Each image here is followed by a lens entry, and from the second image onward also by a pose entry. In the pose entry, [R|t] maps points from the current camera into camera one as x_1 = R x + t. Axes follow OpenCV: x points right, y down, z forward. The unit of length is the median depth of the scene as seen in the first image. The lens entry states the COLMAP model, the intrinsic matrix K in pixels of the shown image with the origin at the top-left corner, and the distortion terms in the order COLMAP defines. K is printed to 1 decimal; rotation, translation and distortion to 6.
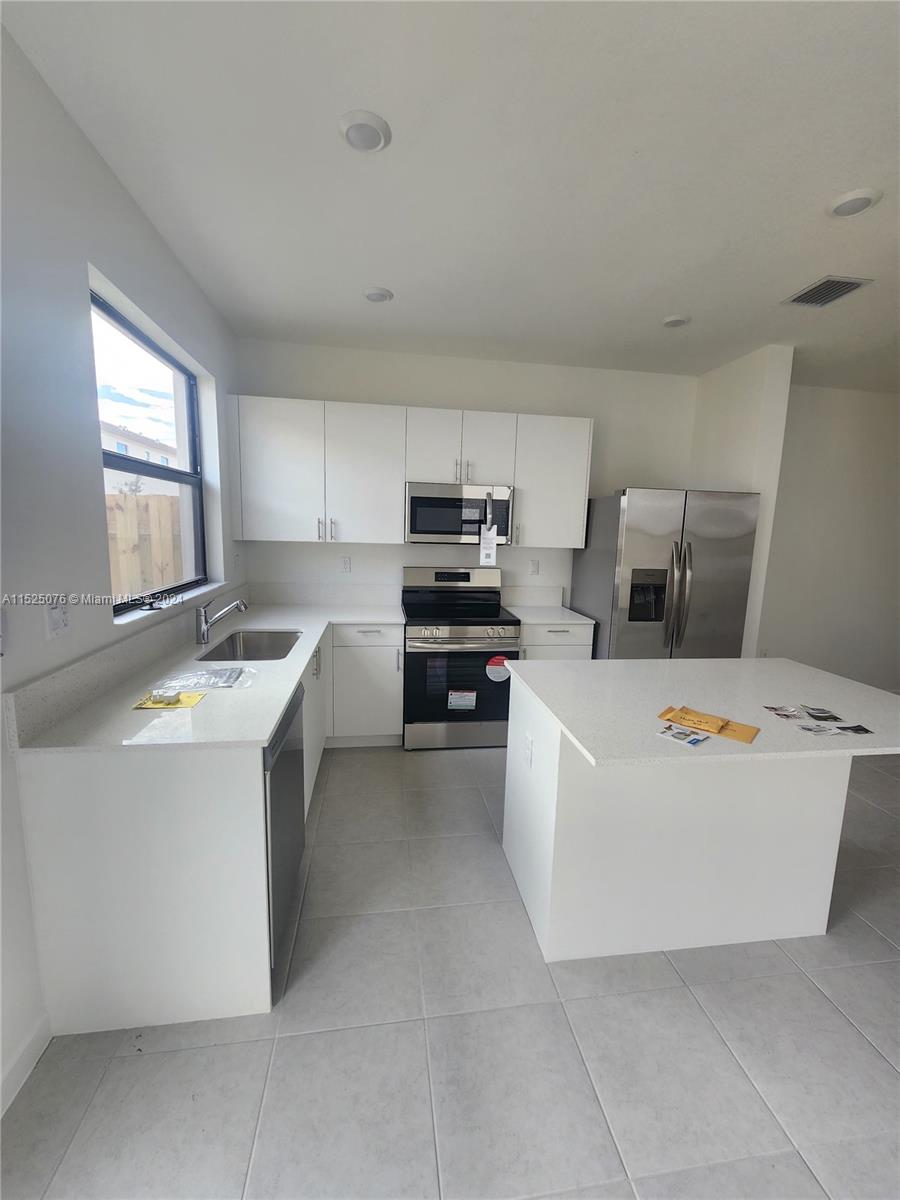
lens RADIAL K [[492.8, 0, 450.0], [0, 492.8, 600.0], [0, 0, 1]] dist [0.000079, 0.000486]
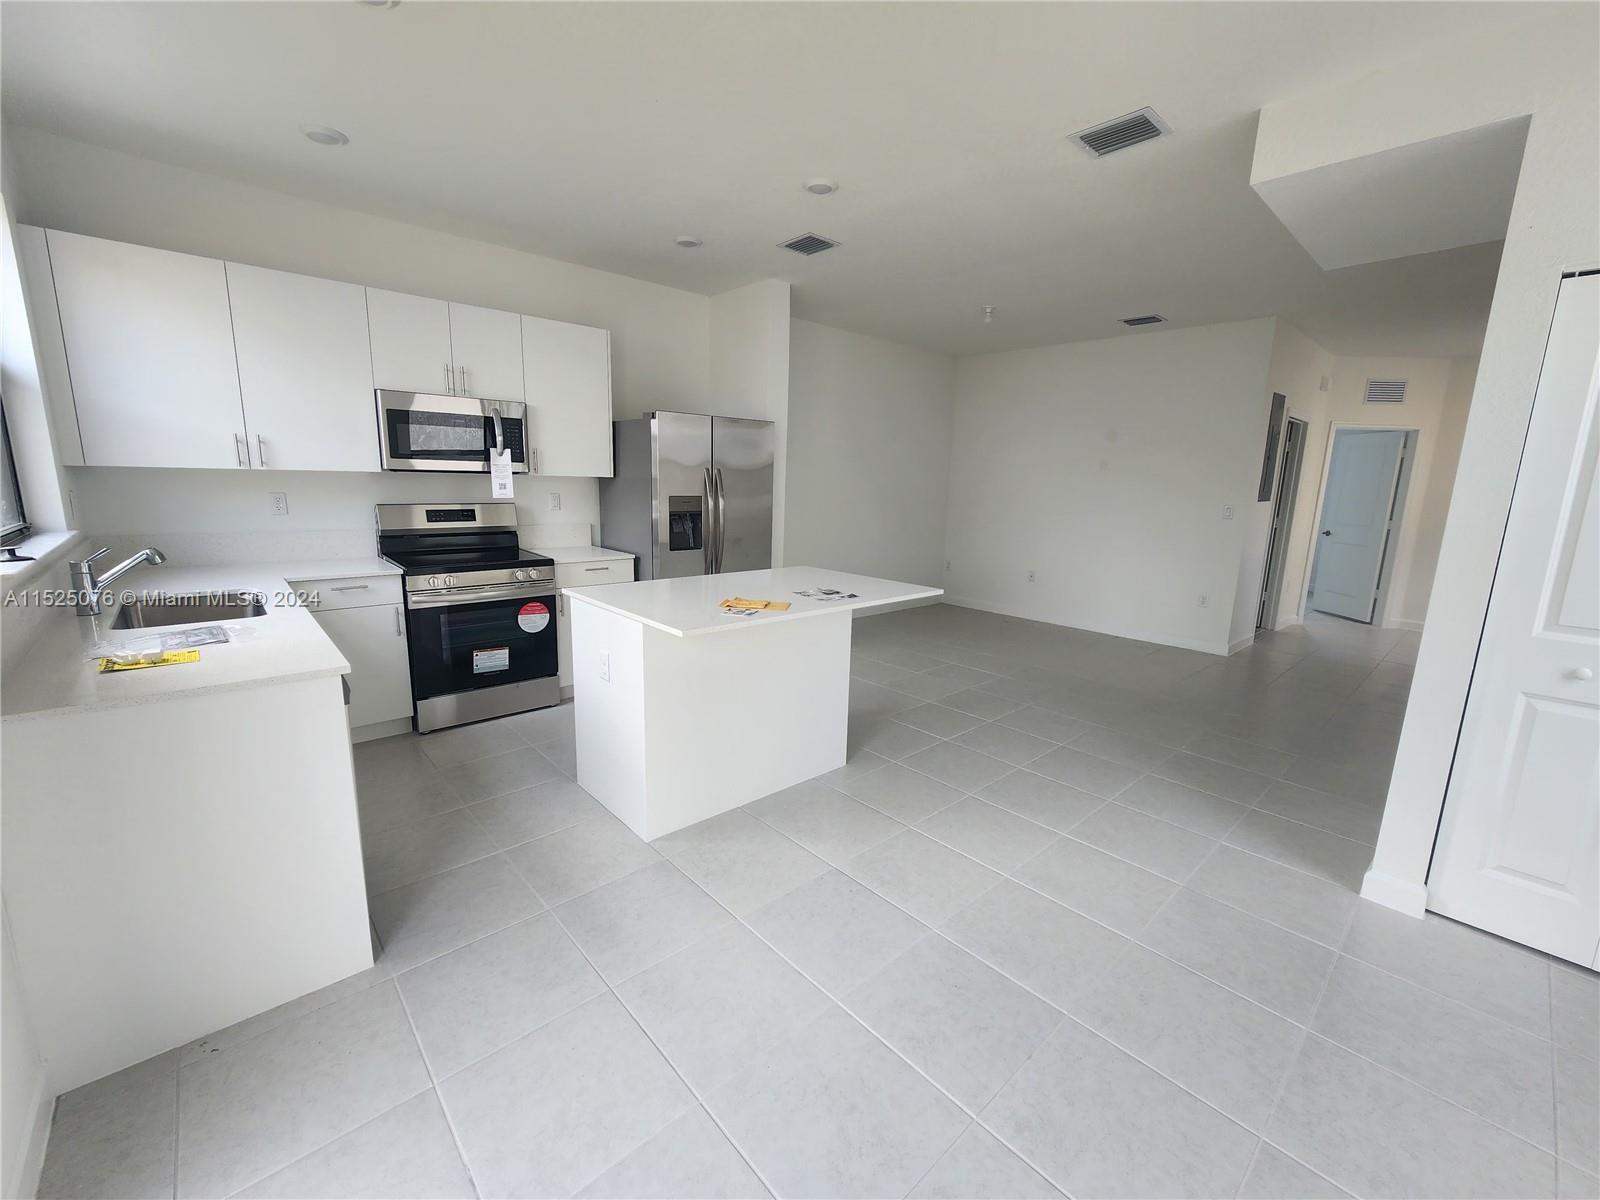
lens RADIAL K [[657.1, 0, 800.0], [0, 657.1, 600.0], [0, 0, 1]] dist [0.000079, 0.000486]
pose [[0.829019, -0.110297, 0.548236, -0.141202], [0.079036, 0.993625, 0.080388, 0.053799], [-0.553607, -0.023313, 0.832451, -0.212932]]
